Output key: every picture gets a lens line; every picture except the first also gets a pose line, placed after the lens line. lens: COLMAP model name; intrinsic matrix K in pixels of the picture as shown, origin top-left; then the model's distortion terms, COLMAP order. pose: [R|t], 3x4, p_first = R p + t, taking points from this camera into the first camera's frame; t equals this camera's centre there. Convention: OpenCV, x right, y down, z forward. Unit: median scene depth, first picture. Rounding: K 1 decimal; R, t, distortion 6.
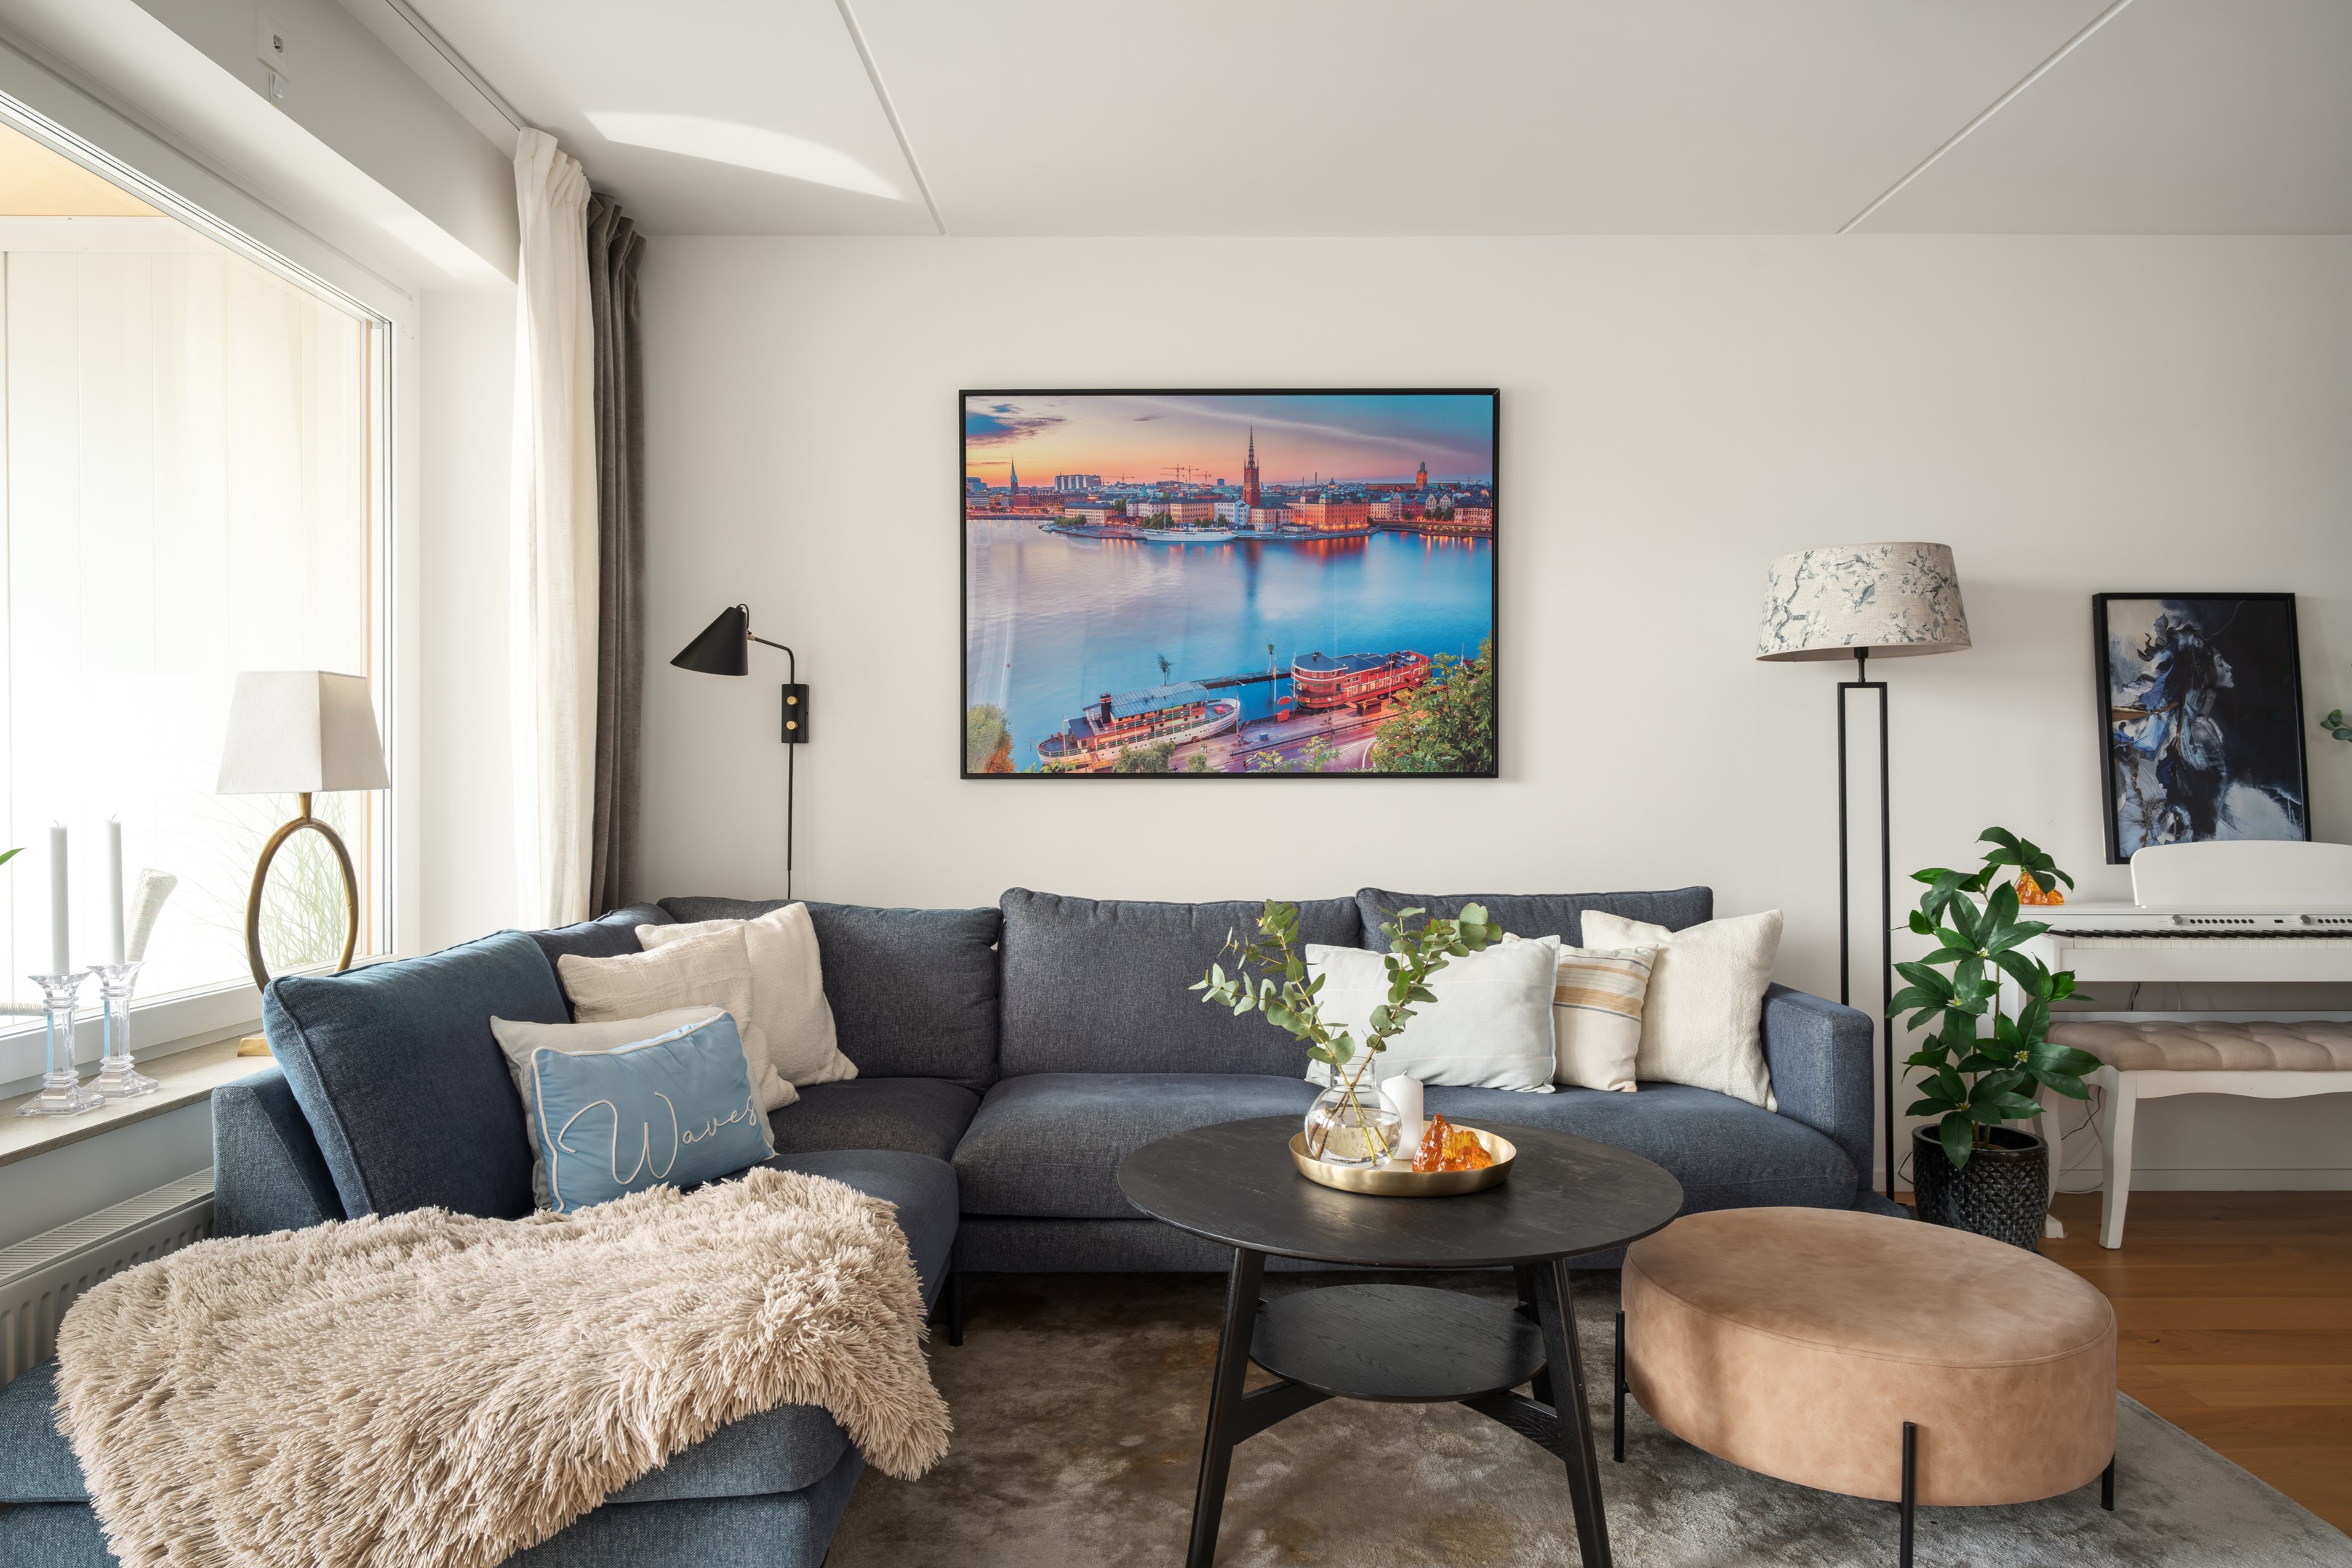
lens RADIAL K [[1544.6, 0, 1176.0], [0, 1544.6, 784.0], [0, 0, 1]] dist [0.002563, 0.000451]
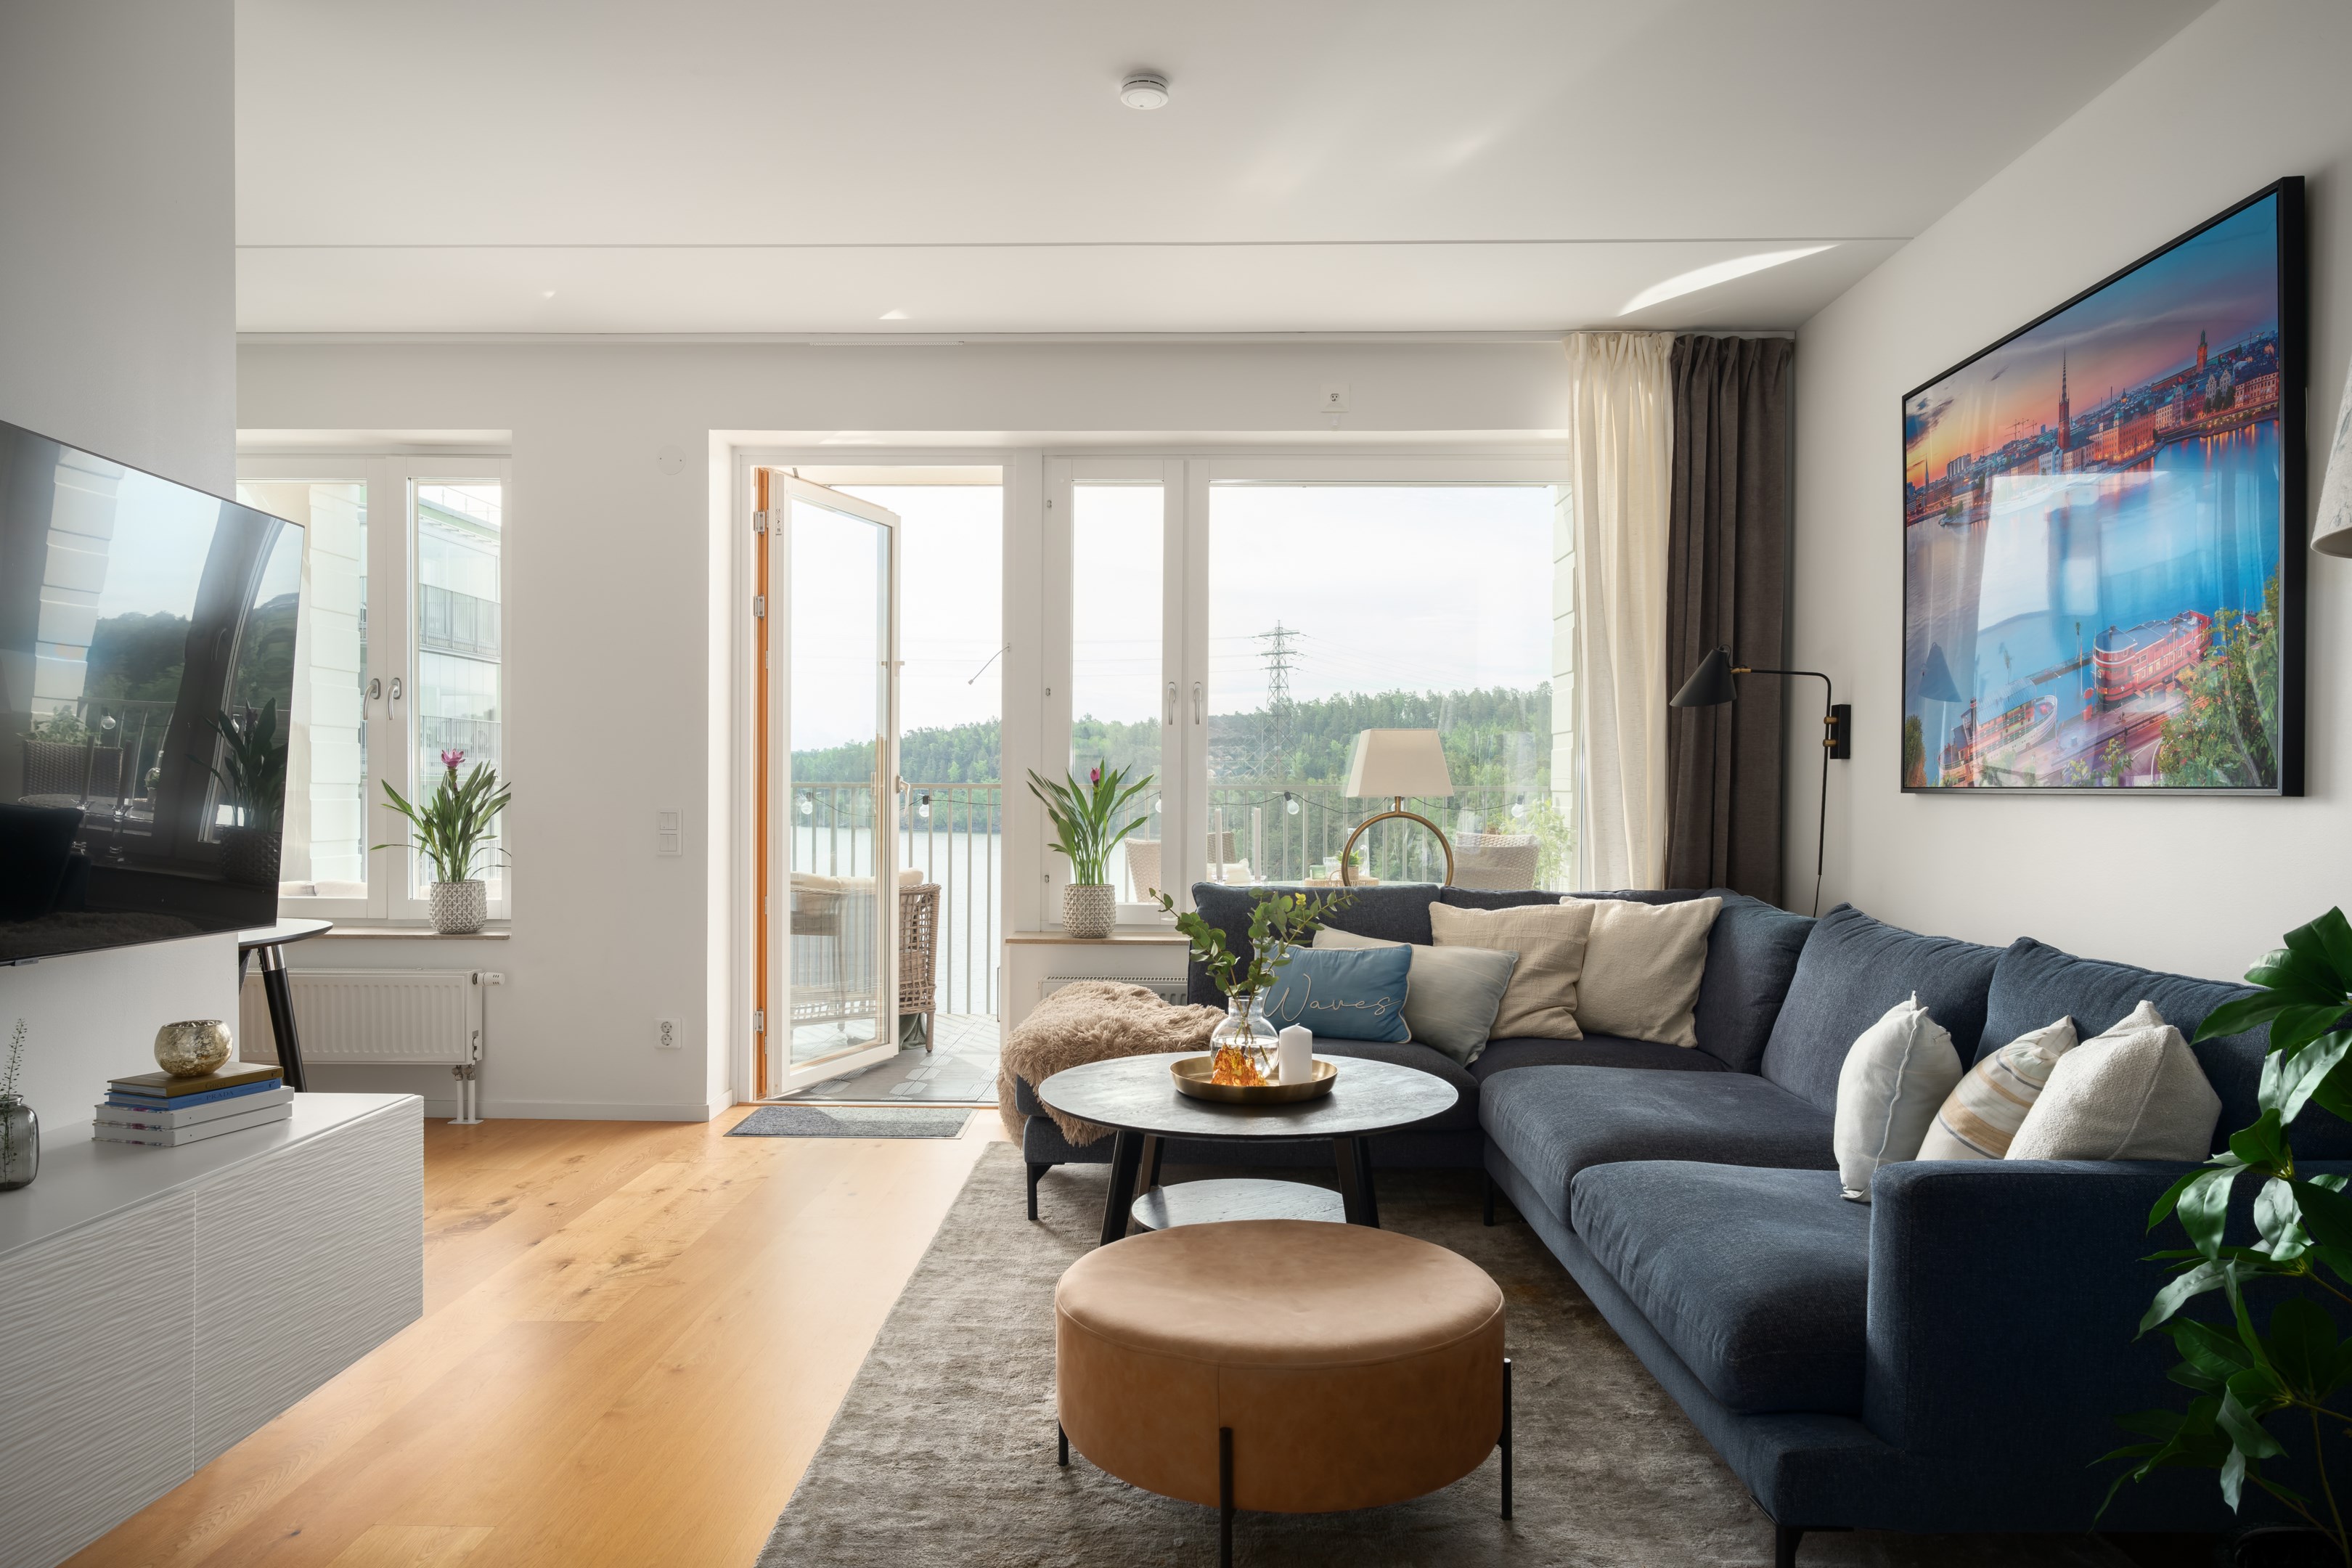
lens RADIAL K [[1542.1, 0, 1180.5], [0, 1542.1, 811.3], [0, 0, 1]] dist [0.000620, 0.000357]
pose [[-0.025954, 0.017357, -0.999512, 0.852454], [-0.006532, 0.999825, 0.017533, -0.005879], [0.999642, 0.006984, -0.025836, 0.568362]]
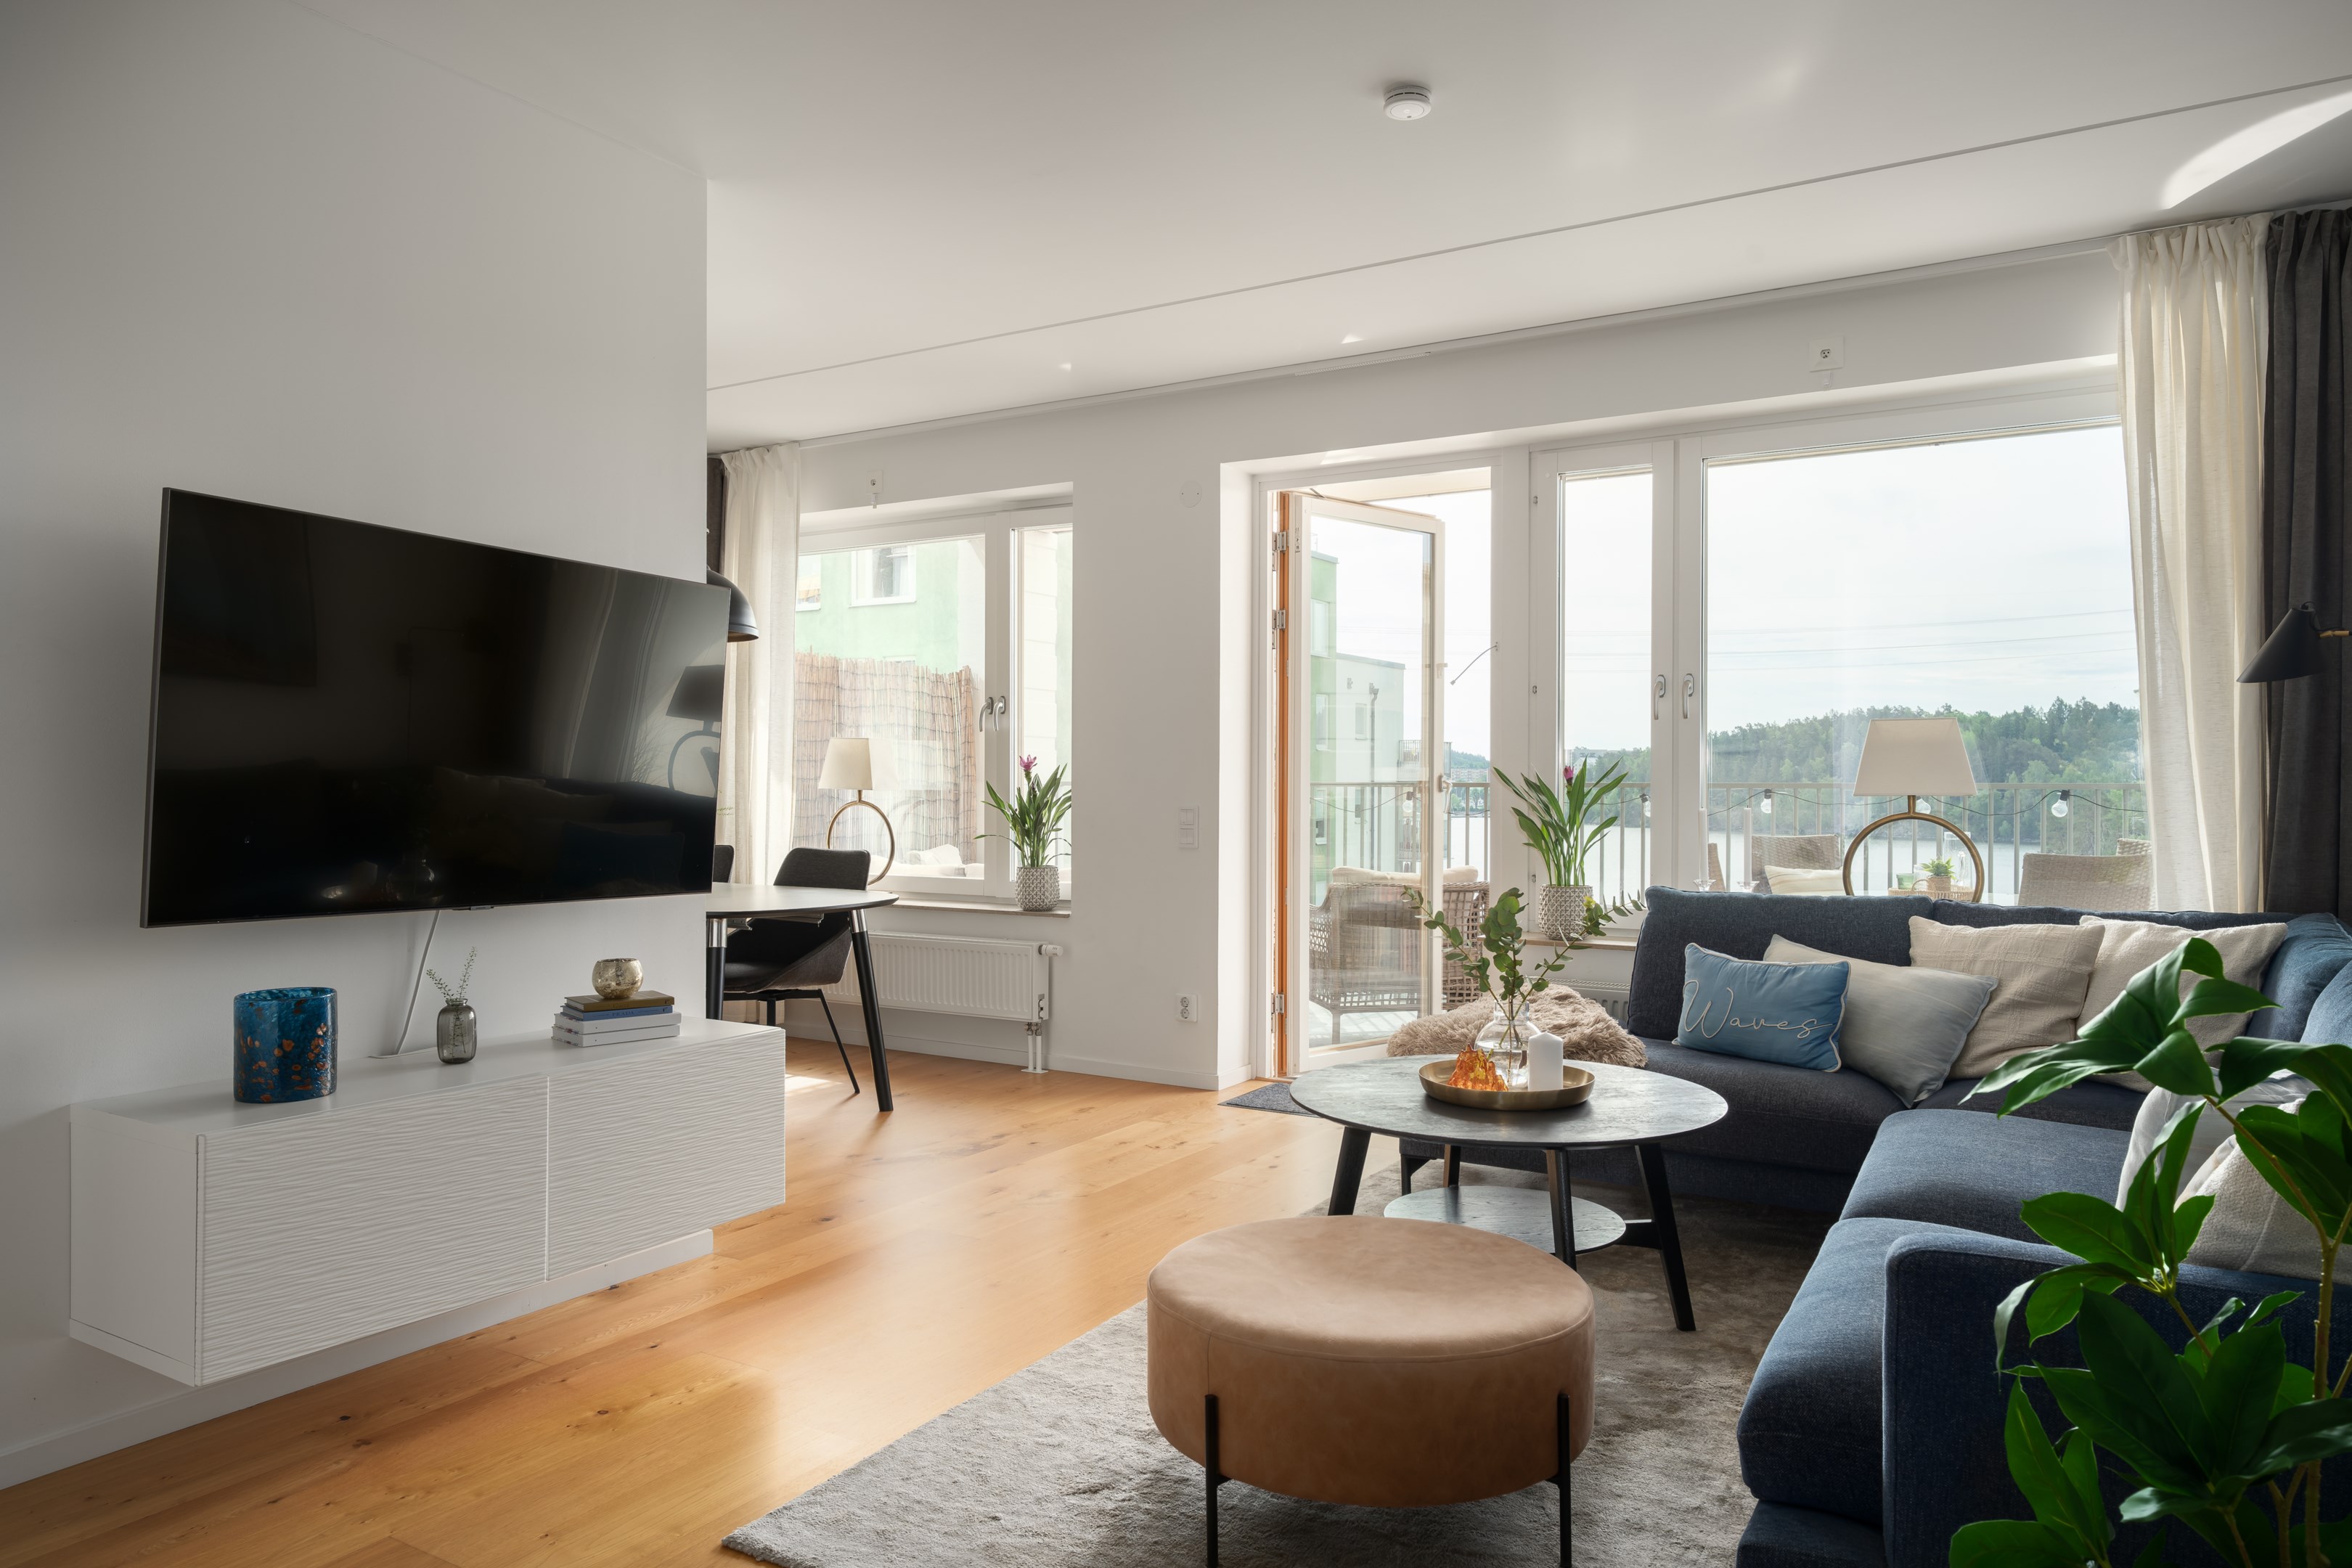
lens RADIAL K [[1544.6, 0, 1176.0], [0, 1544.6, 784.0], [0, 0, 1]] dist [0.002563, 0.000451]
pose [[-0.523259, 0.000799, -0.852173, 0.809121], [-0.002642, 0.999993, 0.002560, -0.006650], [0.852170, 0.003591, -0.523253, 0.841360]]
